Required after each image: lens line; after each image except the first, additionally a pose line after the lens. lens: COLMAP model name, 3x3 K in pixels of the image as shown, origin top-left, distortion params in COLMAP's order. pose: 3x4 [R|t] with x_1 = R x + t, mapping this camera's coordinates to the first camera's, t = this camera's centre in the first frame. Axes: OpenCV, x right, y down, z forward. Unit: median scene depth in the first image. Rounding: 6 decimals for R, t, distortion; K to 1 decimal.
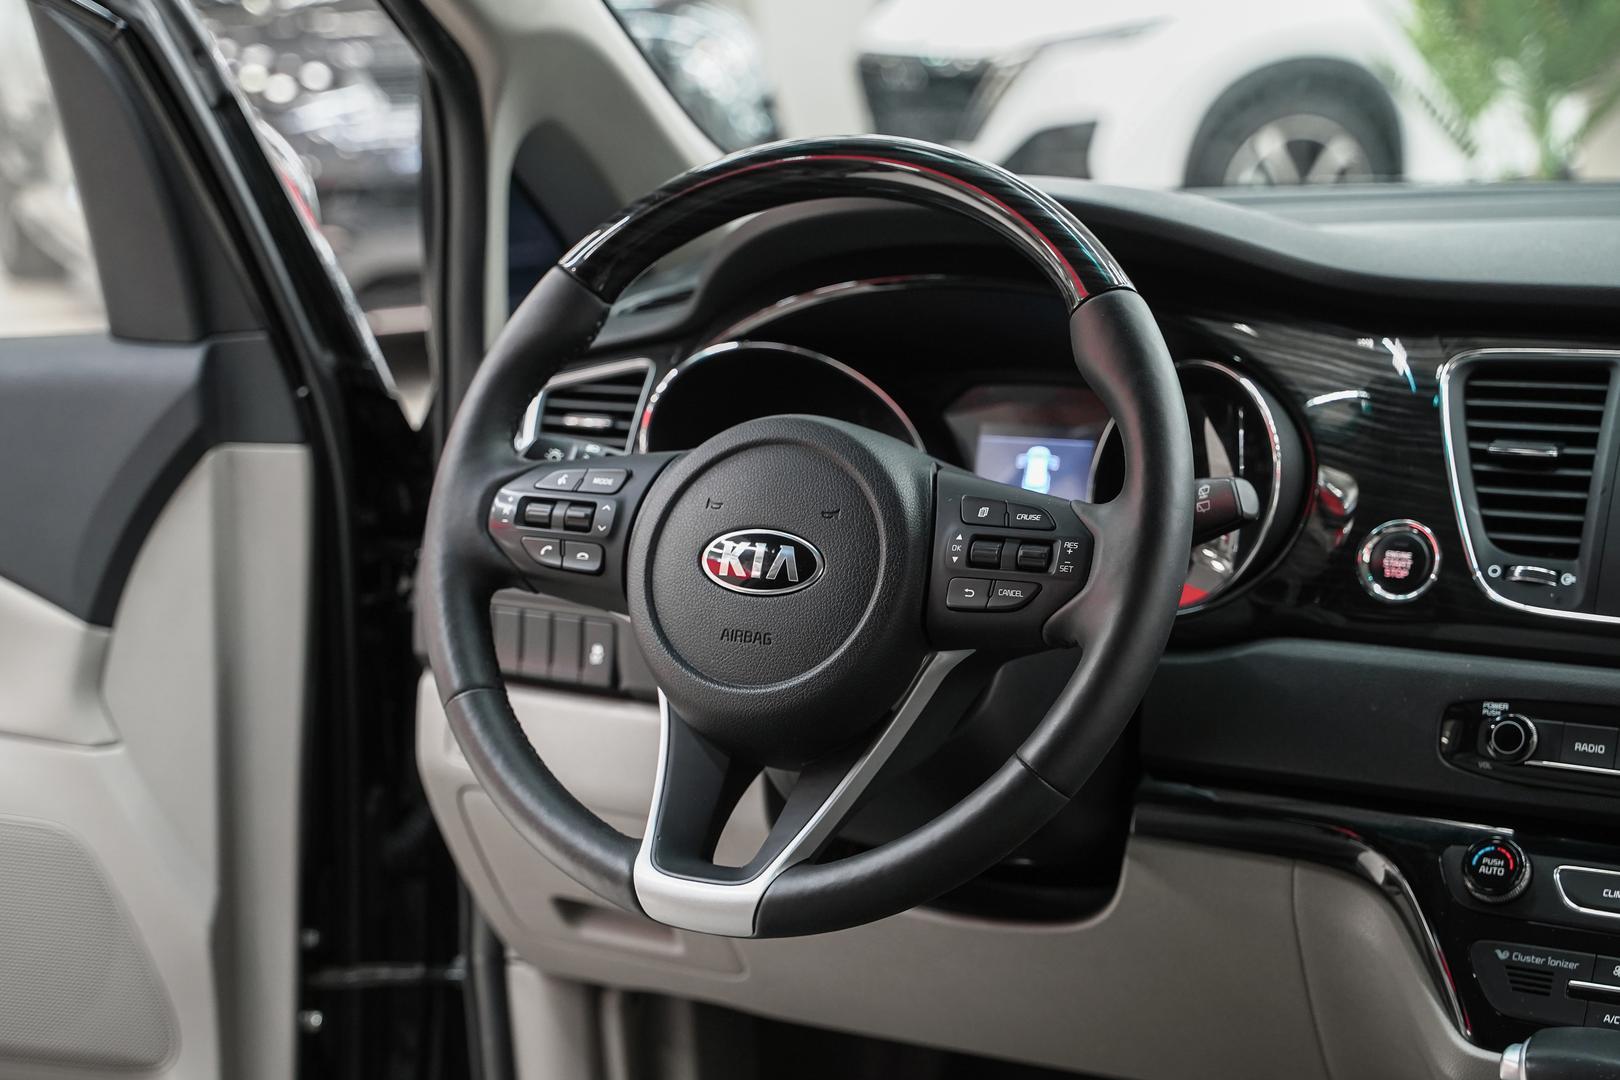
lens RADIAL K [[2601.9, 0, 810.0], [0, 2601.9, 540.0], [0, 0, 1]] dist [0.005090, -0.052989]
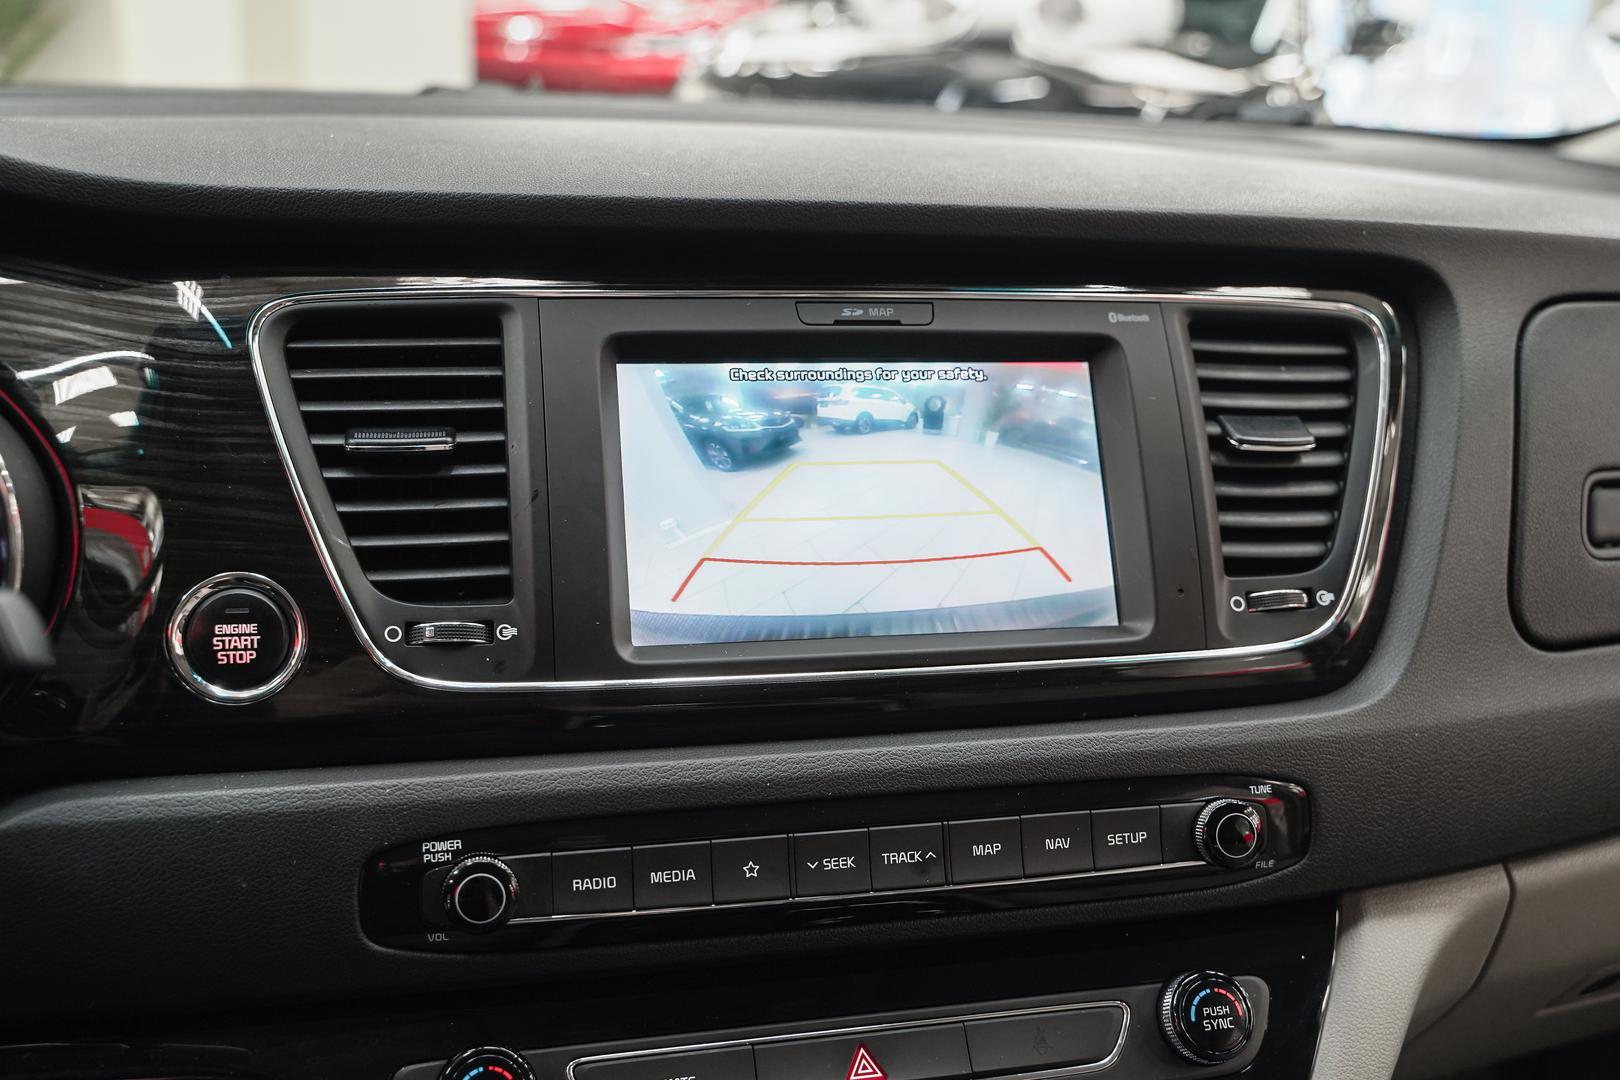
lens RADIAL K [[1671.1, 0, 810.4], [0, 1671.1, 518.0], [0, 0, 1]] dist [-0.028534, -0.013425]
pose [[0.713416, -0.140380, 0.686535, 0.052846], [0.077625, 0.989530, 0.121671, -0.060796], [-0.696428, -0.033510, 0.716844, 0.629409]]
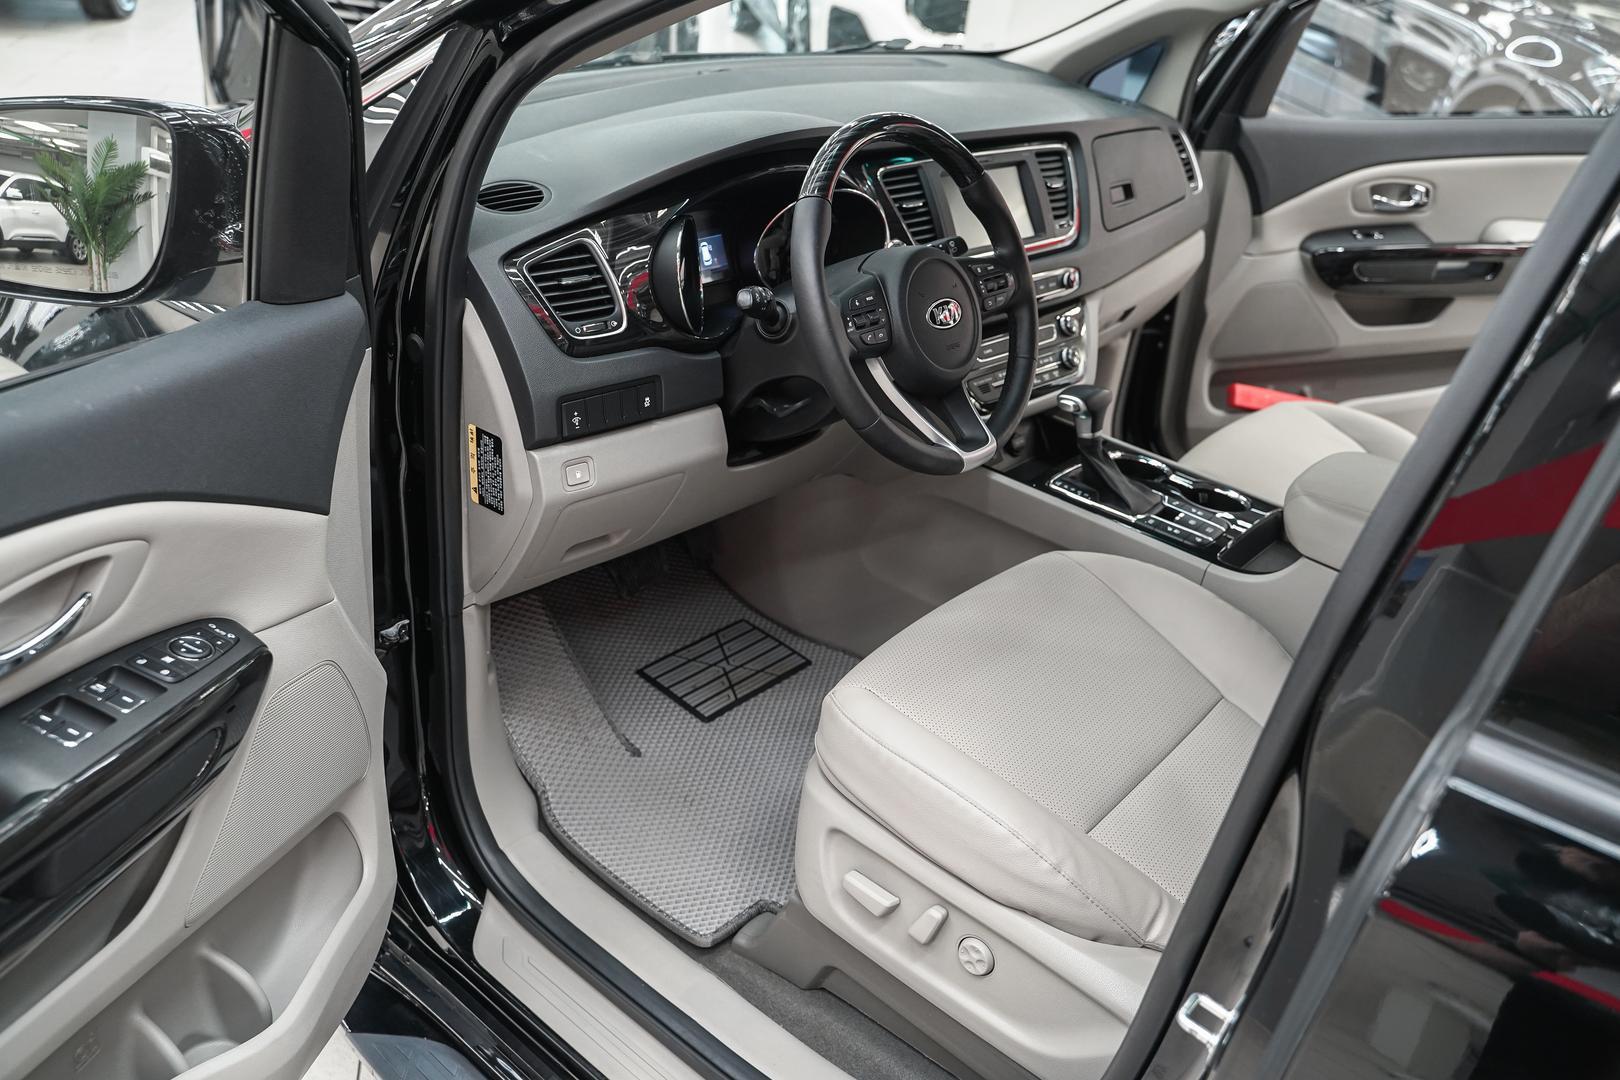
lens RADIAL K [[1295.0, 0, 810.0], [0, 1295.0, 540.0], [0, 0, 1]] dist [-0.011446, -0.000776]
pose [[0.252975, -0.405516, 0.878385, -1.066768], [0.109578, 0.914084, 0.390439, -0.252373], [-0.961247, -0.002519, 0.275676, 0.749780]]
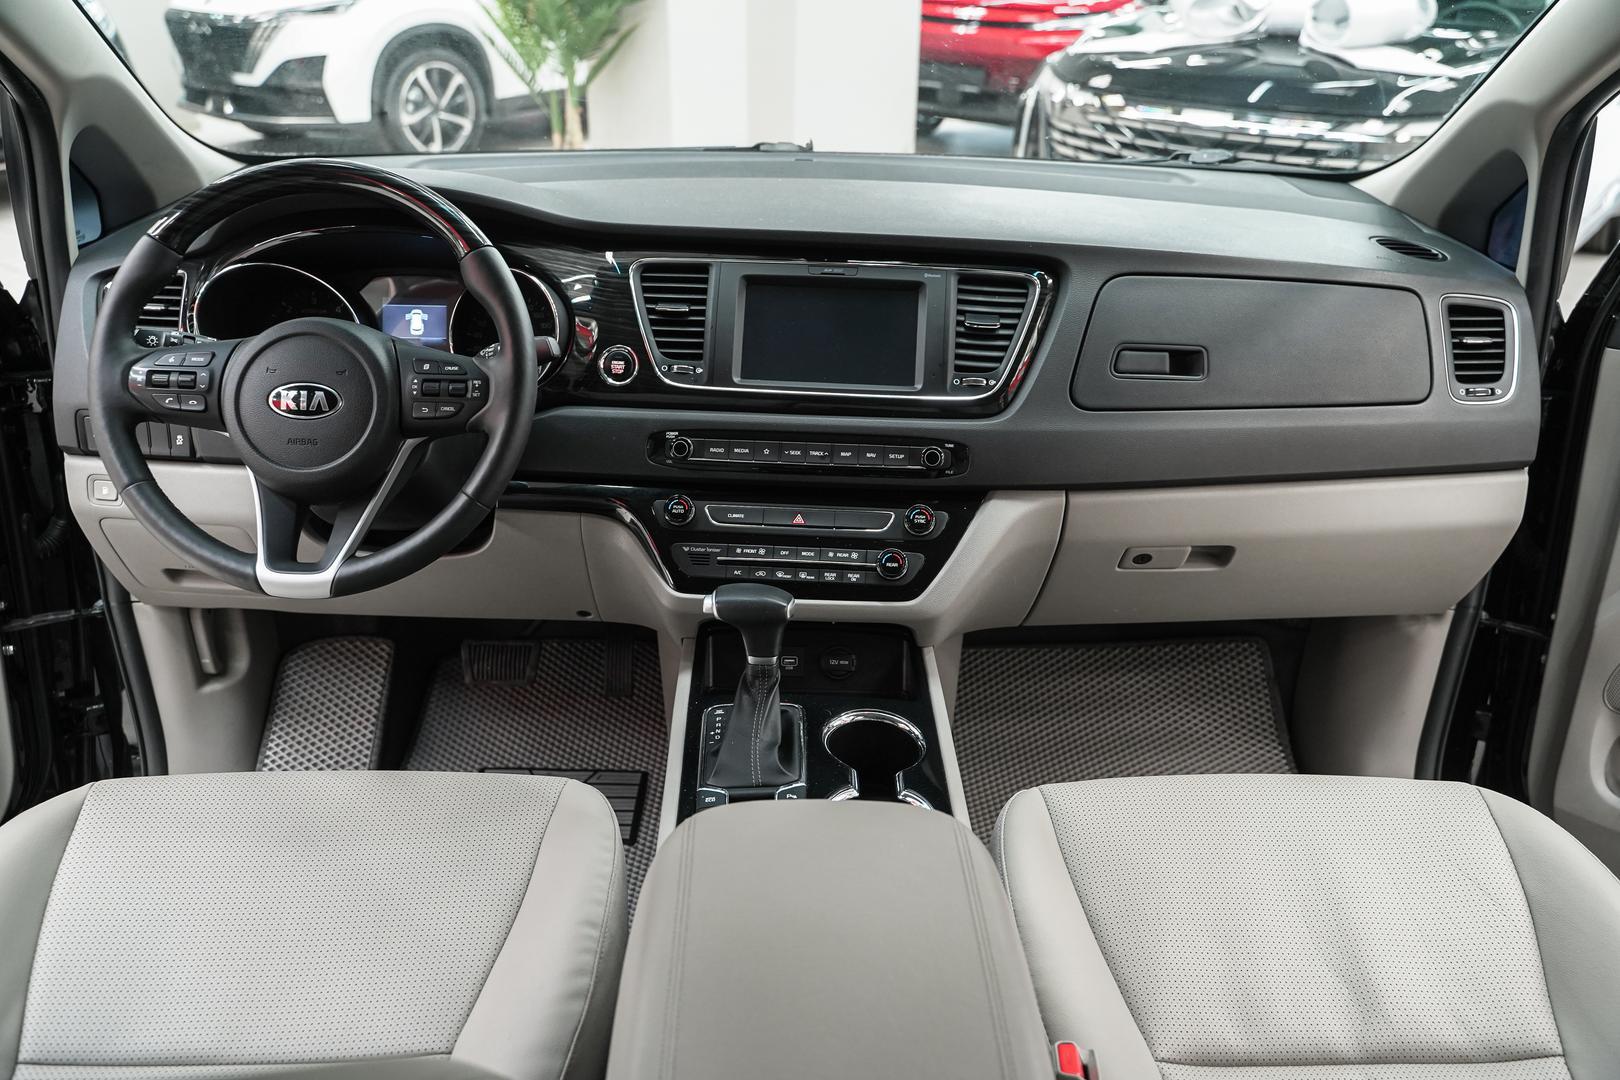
lens RADIAL K [[1295.0, 0, 810.0], [0, 1295.0, 540.0], [0, 0, 1]] dist [-0.011446, -0.000776]
pose [[0.893988, -0.134771, 0.427343, -0.098174], [0.044719, 0.975771, 0.214177, -0.071866], [-0.445854, -0.172361, 0.878354, 0.005461]]
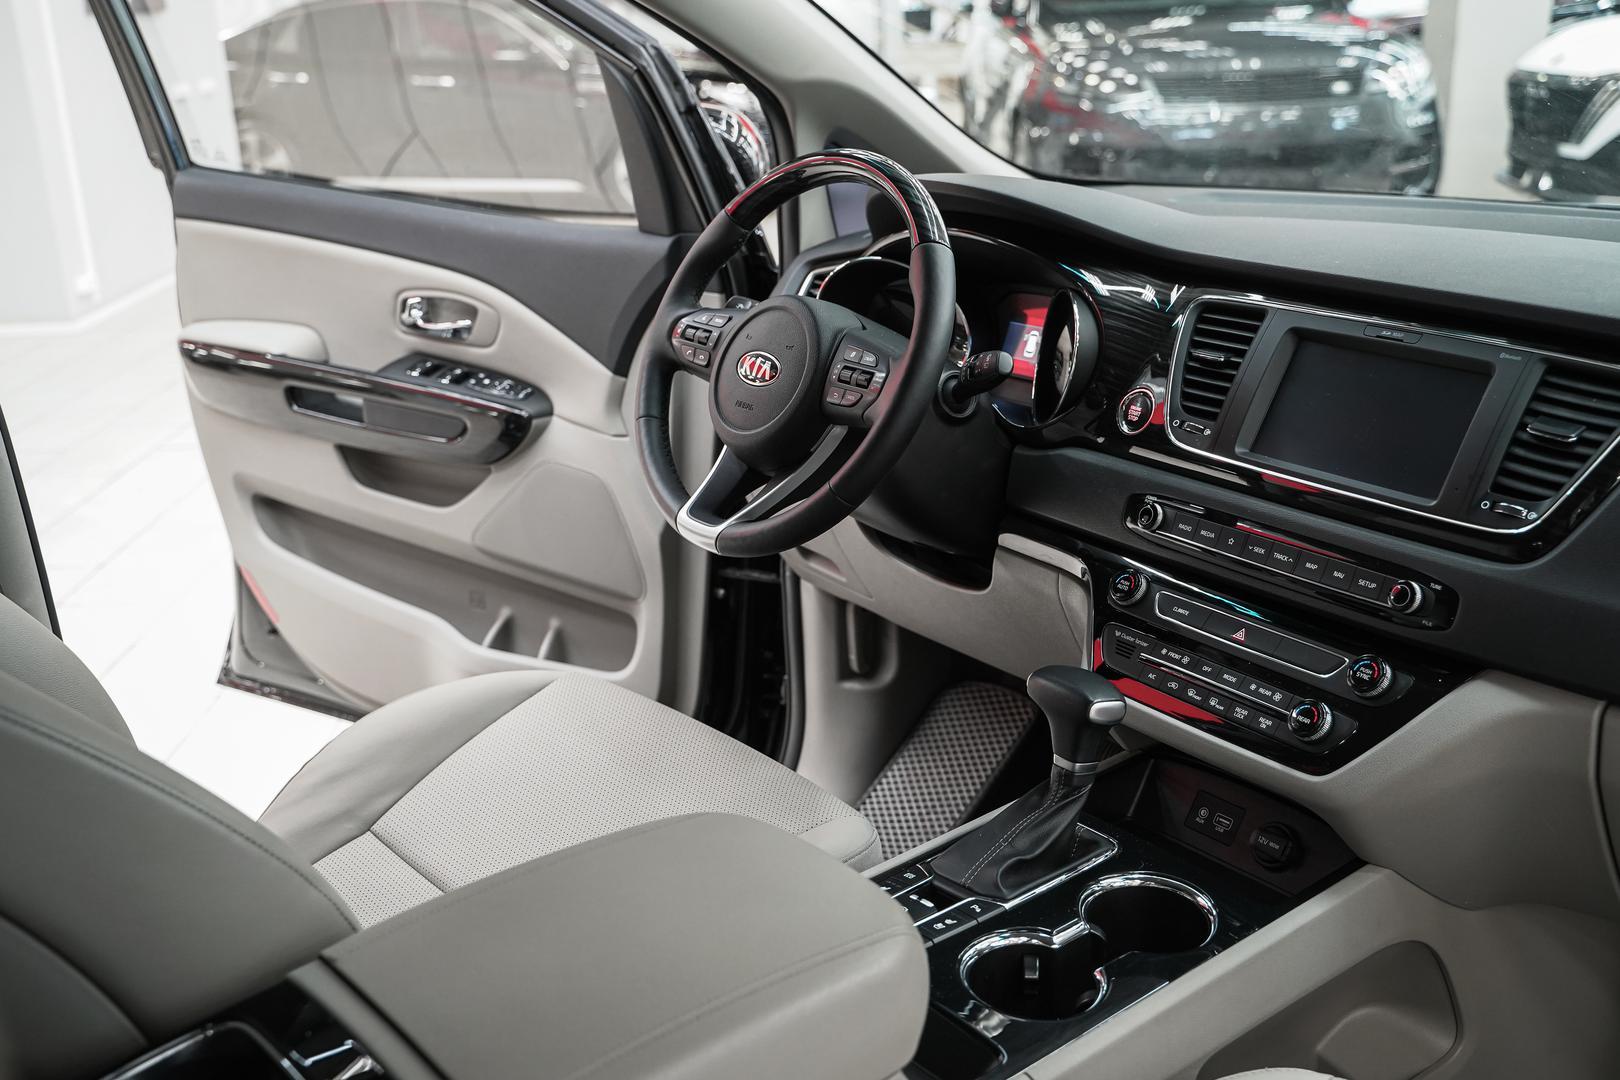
lens RADIAL K [[1634.7, 0, 810.0], [0, 1634.7, 540.0], [0, 0, 1]] dist [-0.008178, 0.030338]
pose [[0.903480, 0.152073, -0.400747, 0.496396], [-0.108889, 0.985706, 0.128559, -0.025073], [0.414569, -0.072513, 0.907124, -0.102729]]
